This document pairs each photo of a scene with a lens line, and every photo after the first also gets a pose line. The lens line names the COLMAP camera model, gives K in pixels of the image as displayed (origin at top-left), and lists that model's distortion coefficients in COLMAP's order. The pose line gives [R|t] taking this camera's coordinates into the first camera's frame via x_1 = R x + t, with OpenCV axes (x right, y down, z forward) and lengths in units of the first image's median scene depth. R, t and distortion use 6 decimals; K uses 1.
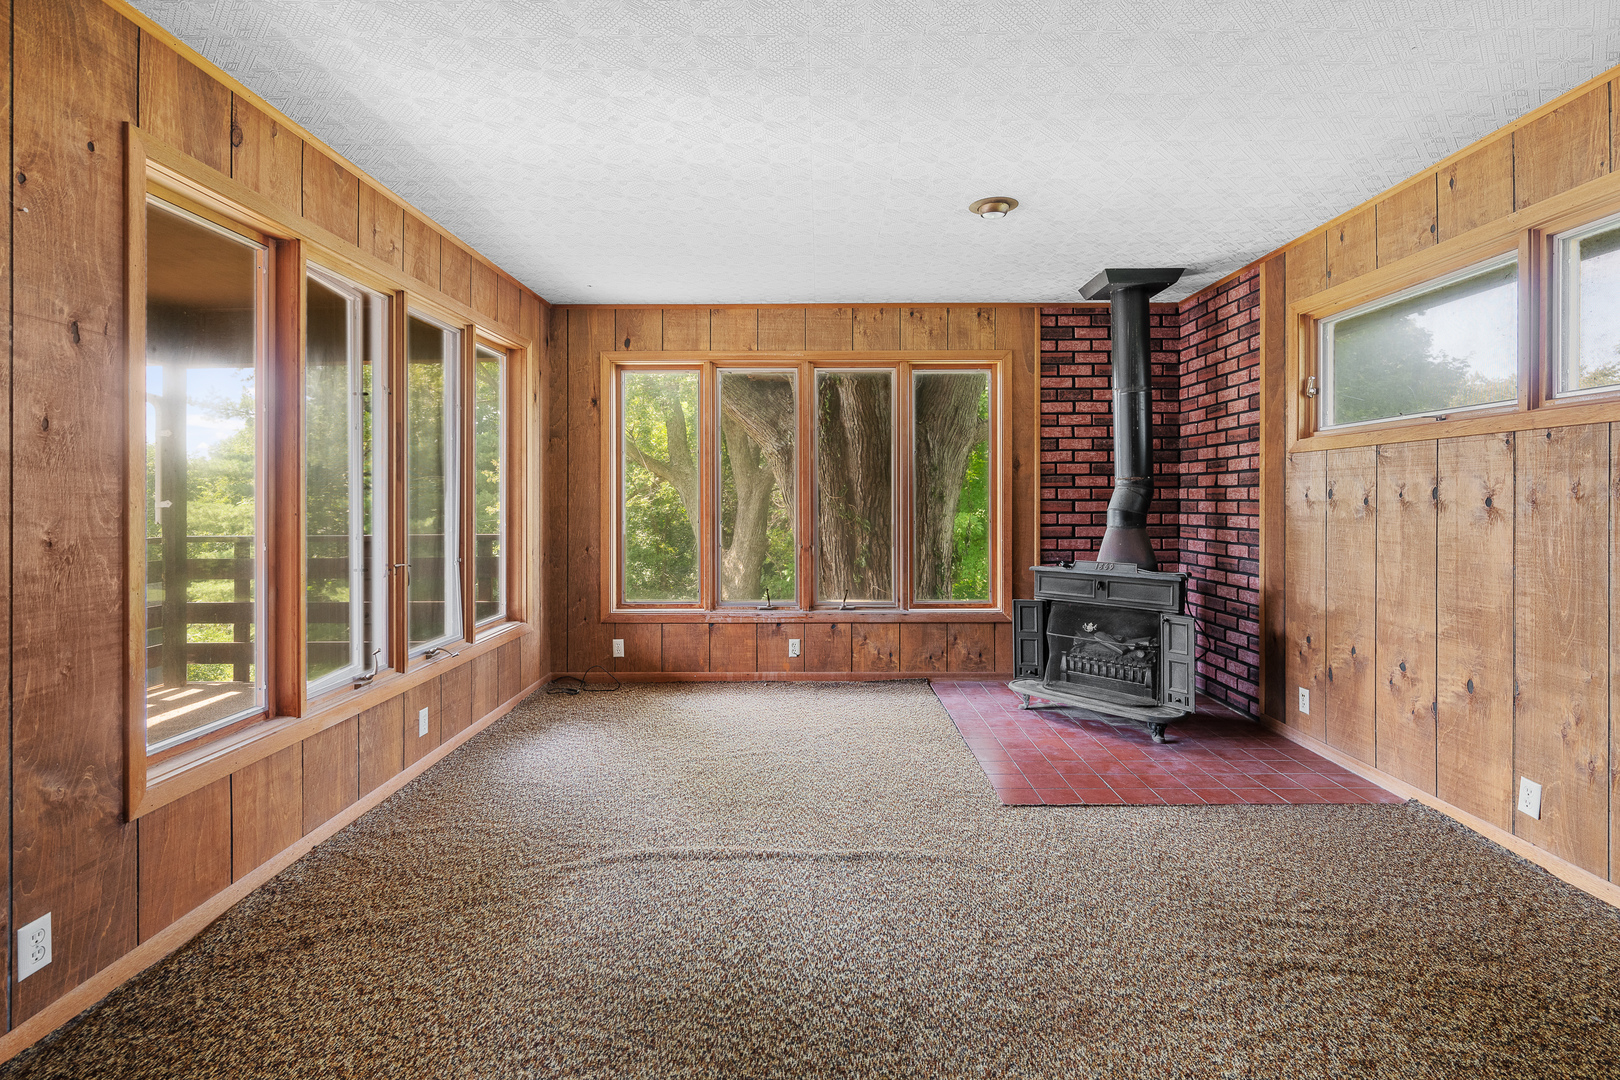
lens RADIAL K [[729.8, 0, 828.9], [0, 729.8, 501.8], [0, 0, 1]] dist [-0.000041, 0.000389]
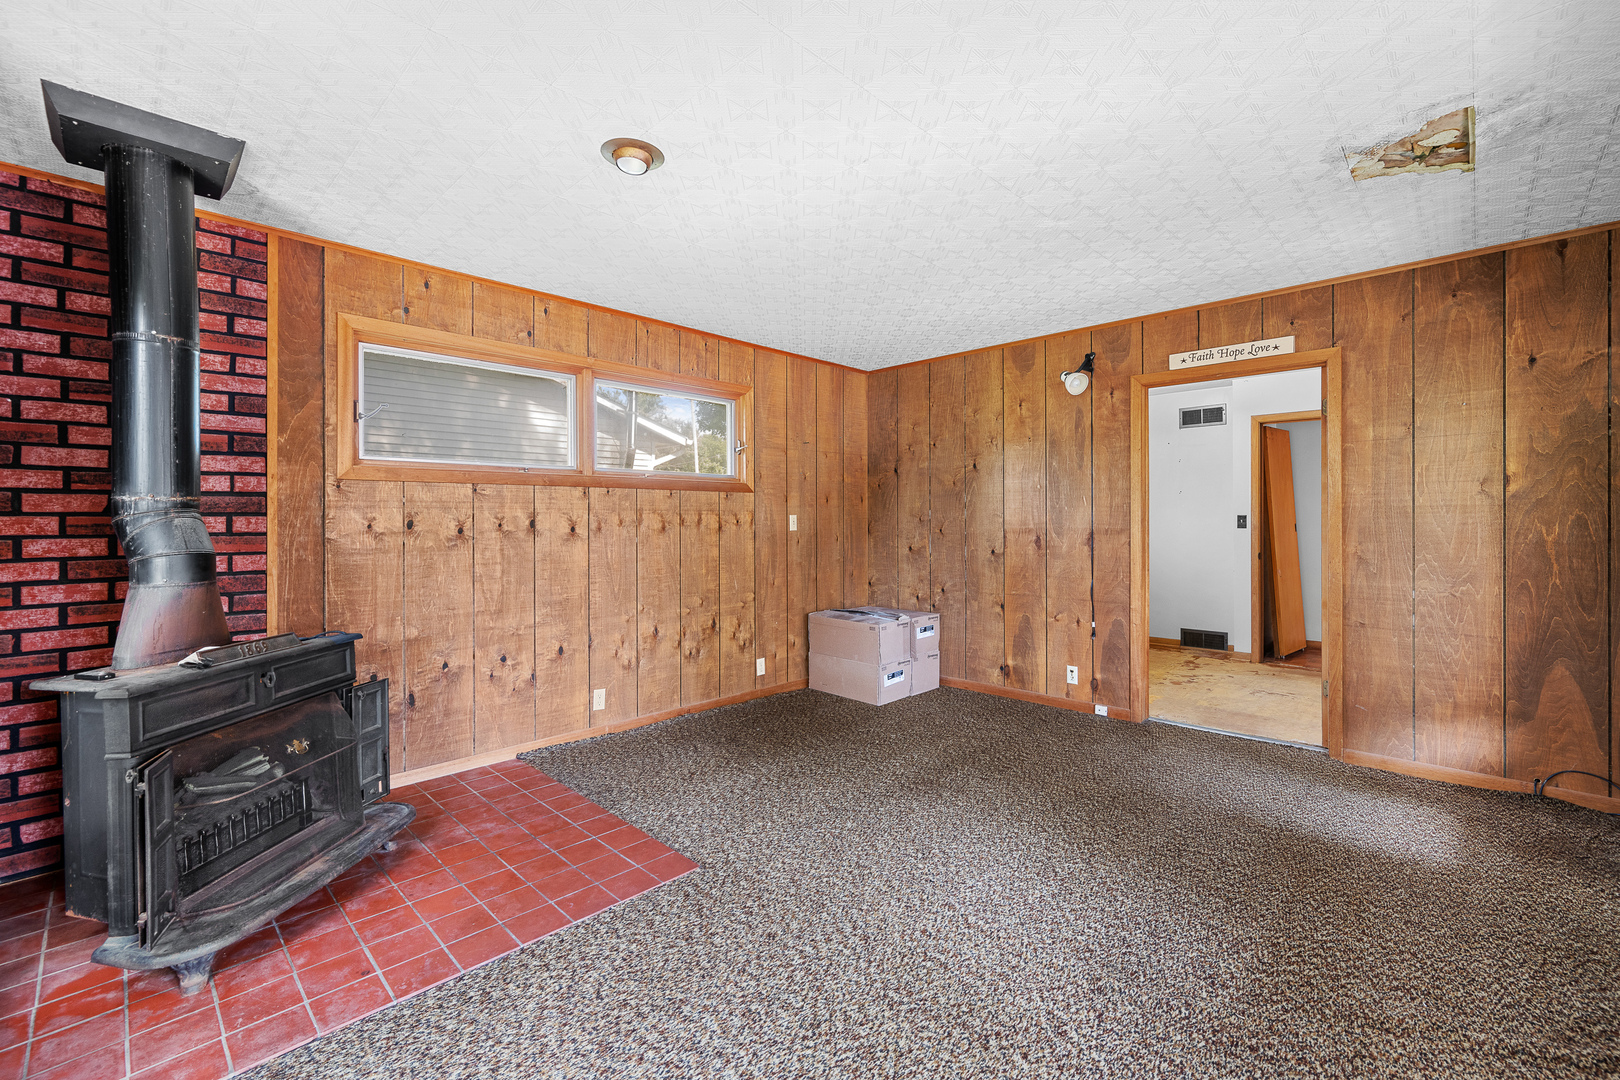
lens RADIAL K [[689.9, 0, 804.7], [0, 689.9, 521.4], [0, 0, 1]] dist [0.000660, 0.000026]
pose [[-0.698074, 0.006489, 0.715997, -0.297123], [0.012228, 0.999921, 0.002859, -0.008584], [-0.715922, 0.010751, -0.698098, 0.959314]]
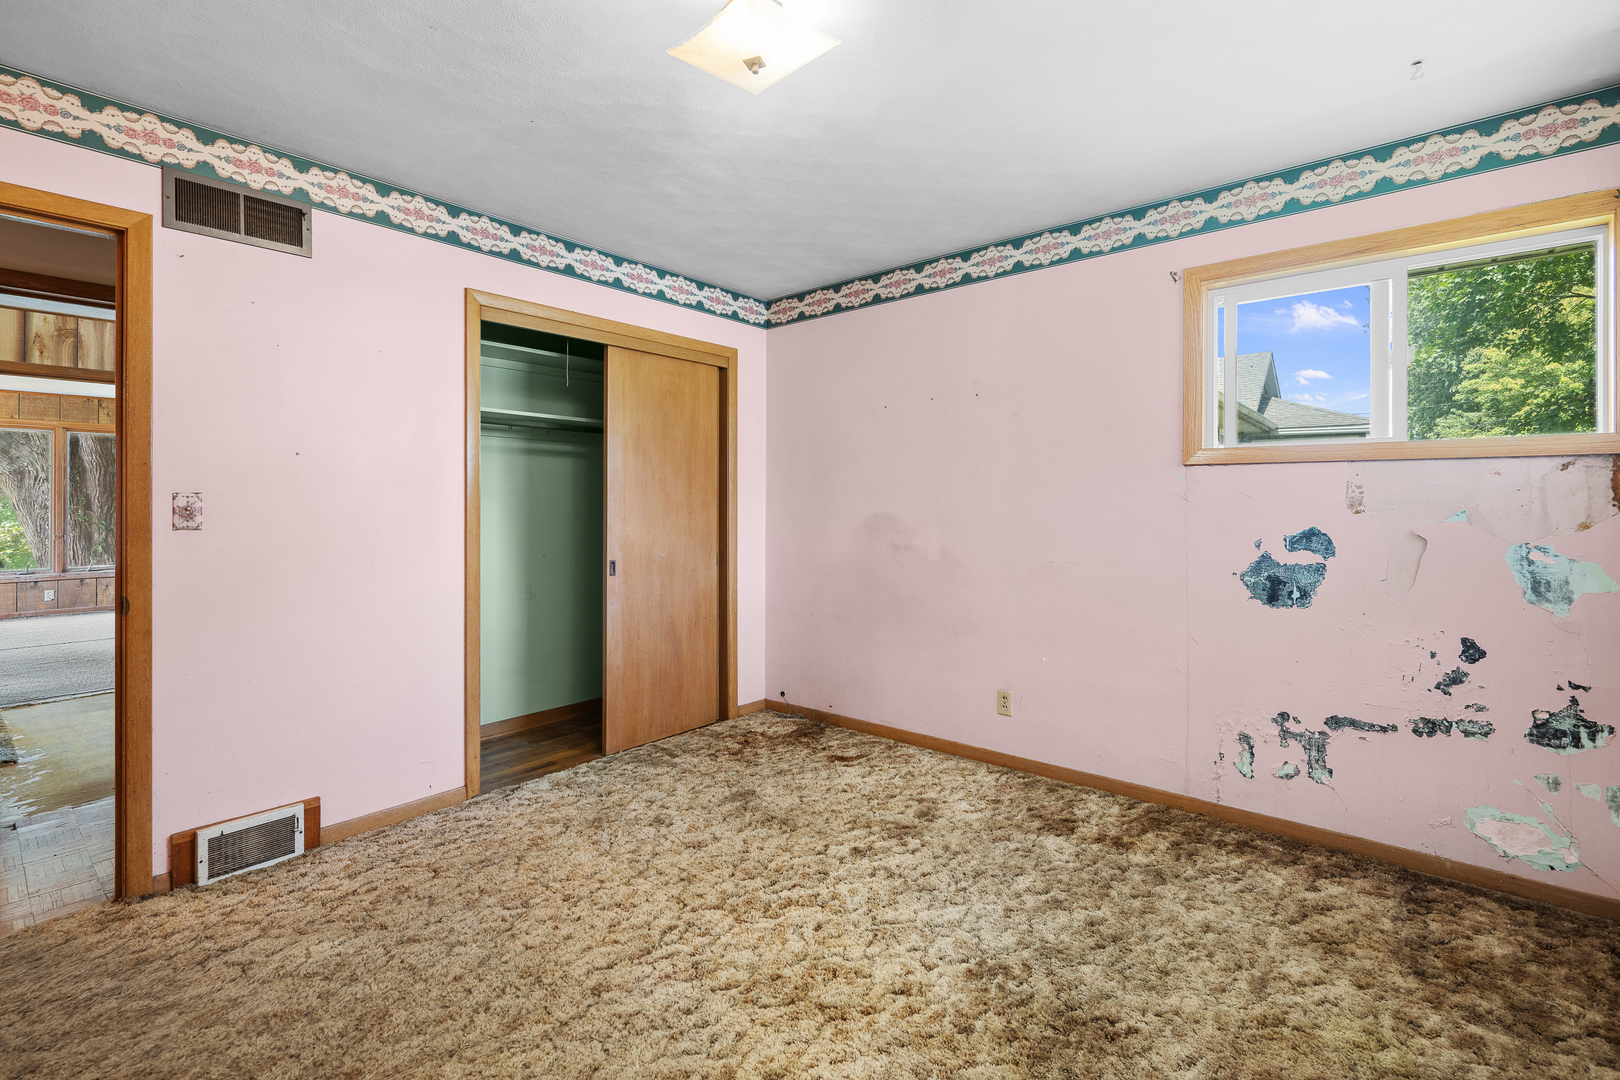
lens RADIAL K [[718.5, 0, 804.5], [0, 718.5, 500.5], [0, 0, 1]] dist [-0.001995, -0.000026]
pose [[0.656617, 0.005830, 0.754202, -0.163415], [0.002904, 0.999943, -0.010257, 0.001347], [-0.754219, 0.008925, 0.656562, -1.523893]]
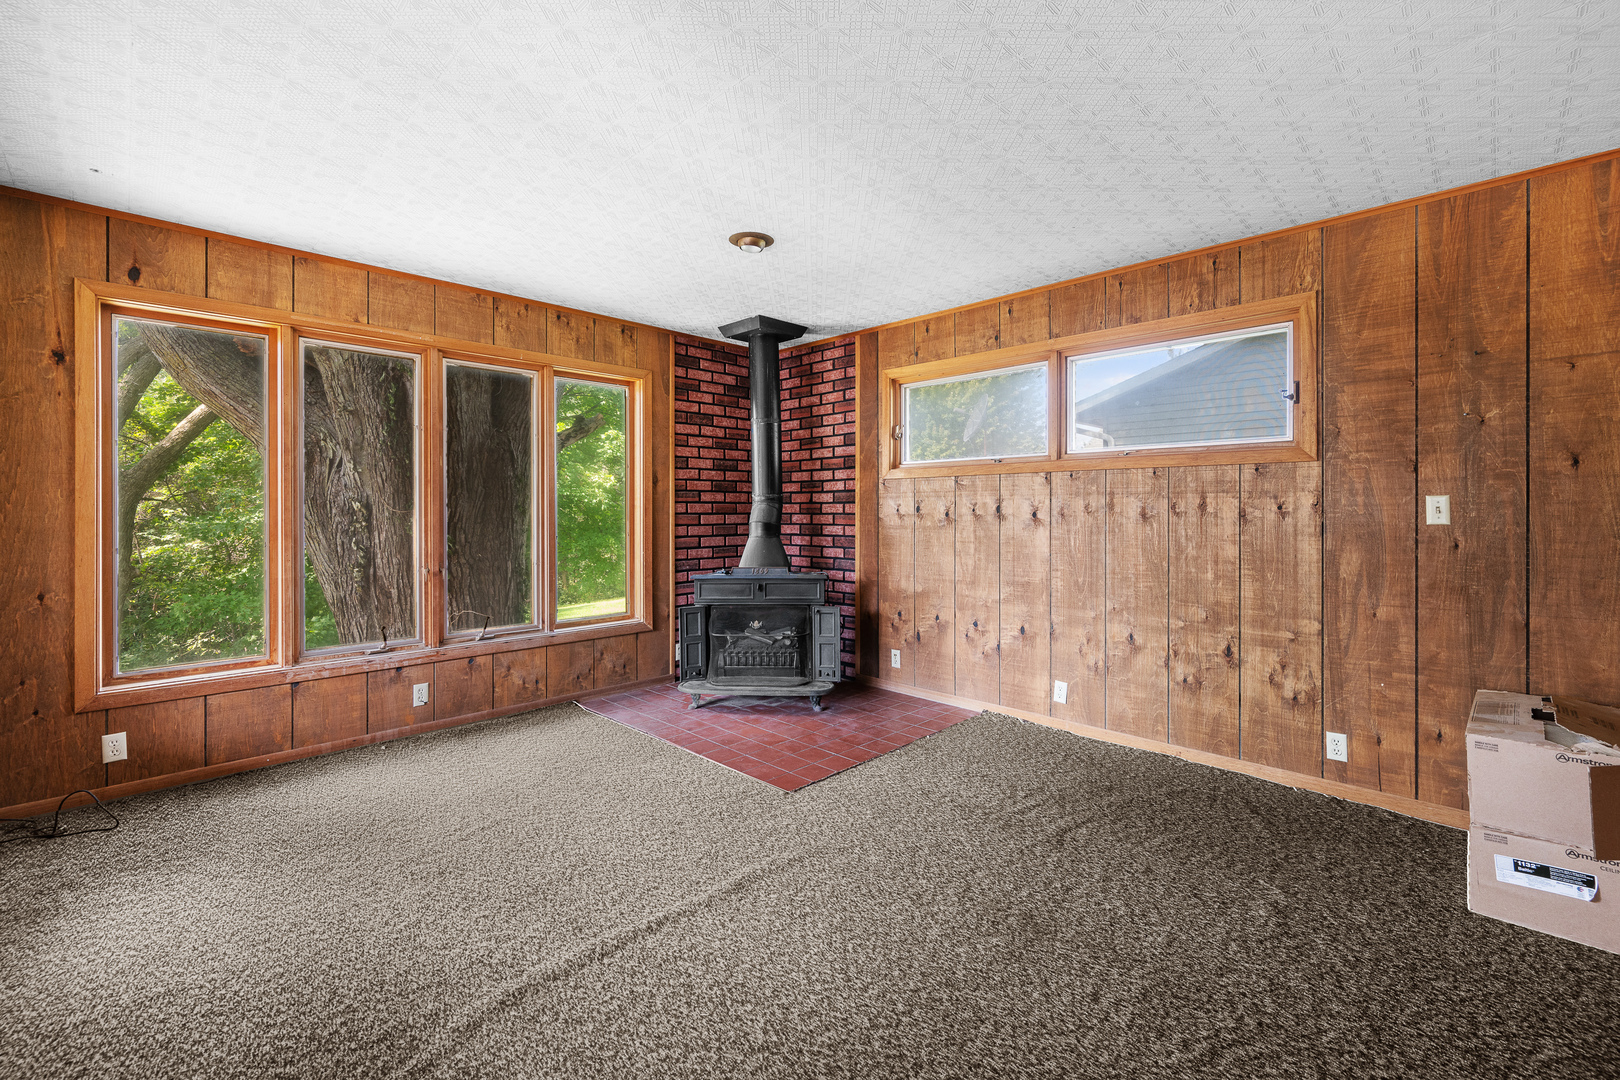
lens RADIAL K [[670.4, 0, 808.0], [0, 670.4, 512.0], [0, 0, 1]] dist [-0.000057, 0.000102]
pose [[0.715084, -0.000959, 0.699037, -0.280518], [0.003390, 0.999992, -0.002096, -0.002529], [-0.699030, 0.003869, 0.715082, 0.164319]]
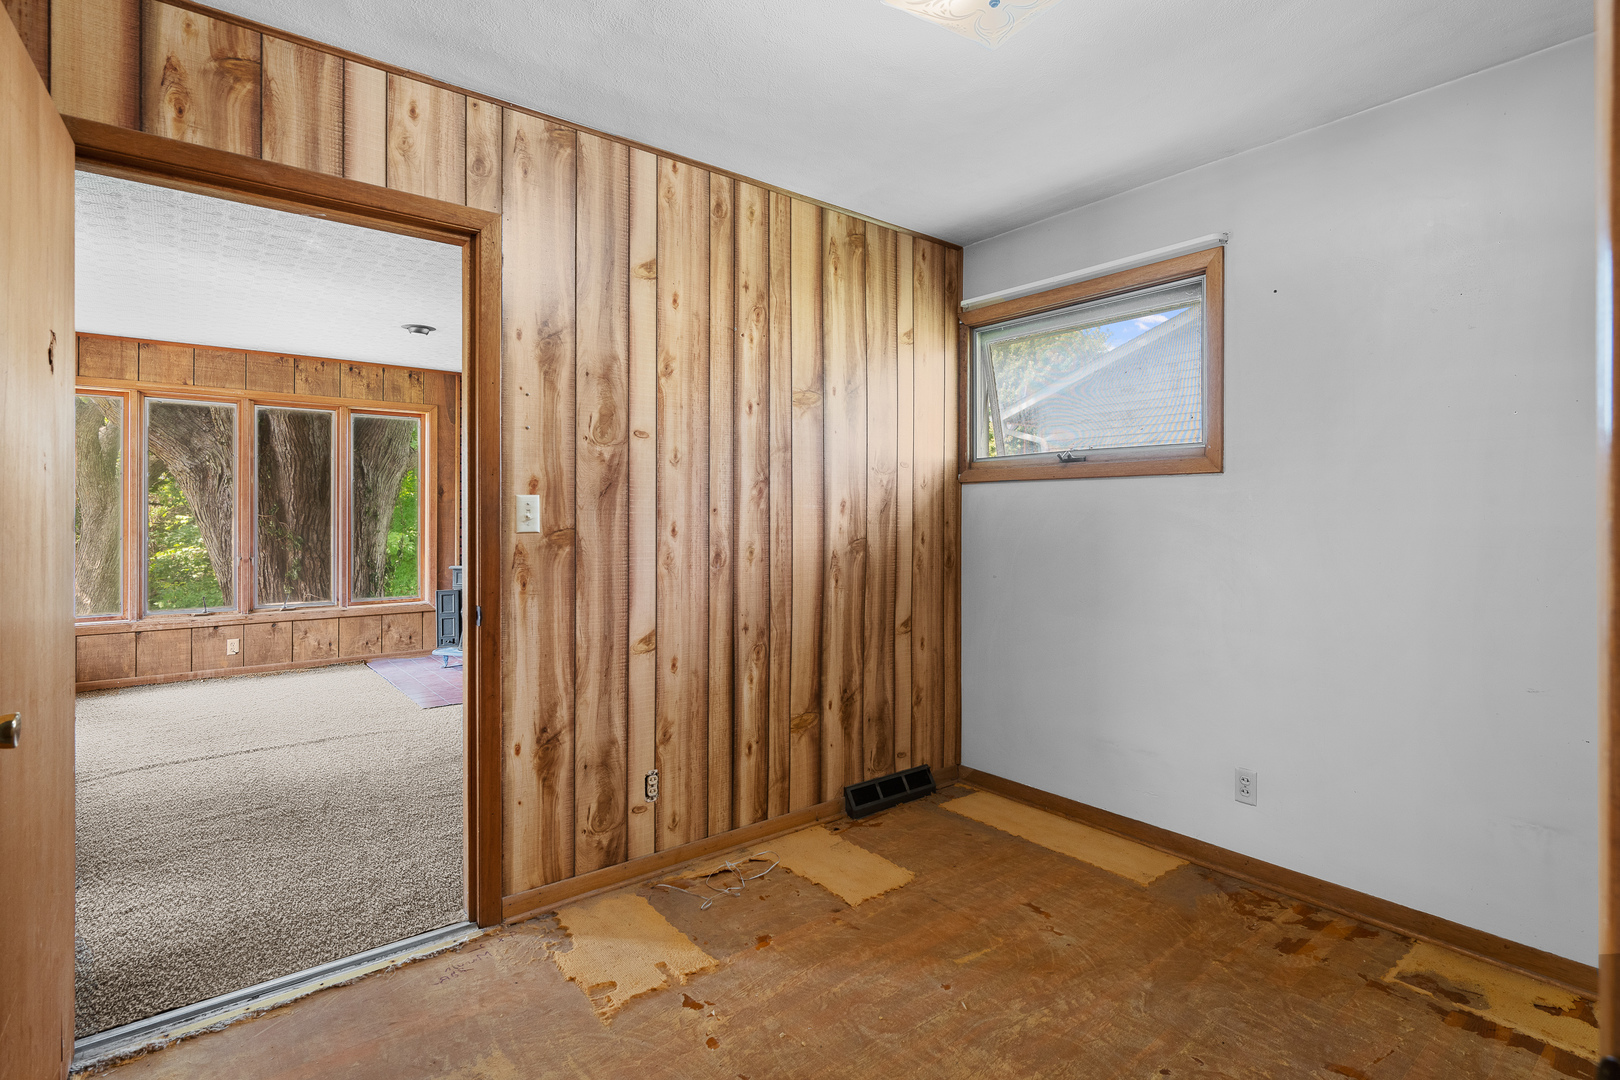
lens RADIAL K [[765.1, 0, 799.4], [0, 765.1, 514.9], [0, 0, 1]] dist [-0.001324, -0.000088]
pose [[0.785984, 0.003584, 0.618237, -0.097450], [-0.000087, 0.999984, -0.005688, -0.001112], [-0.618247, 0.004417, 0.785971, -0.534518]]
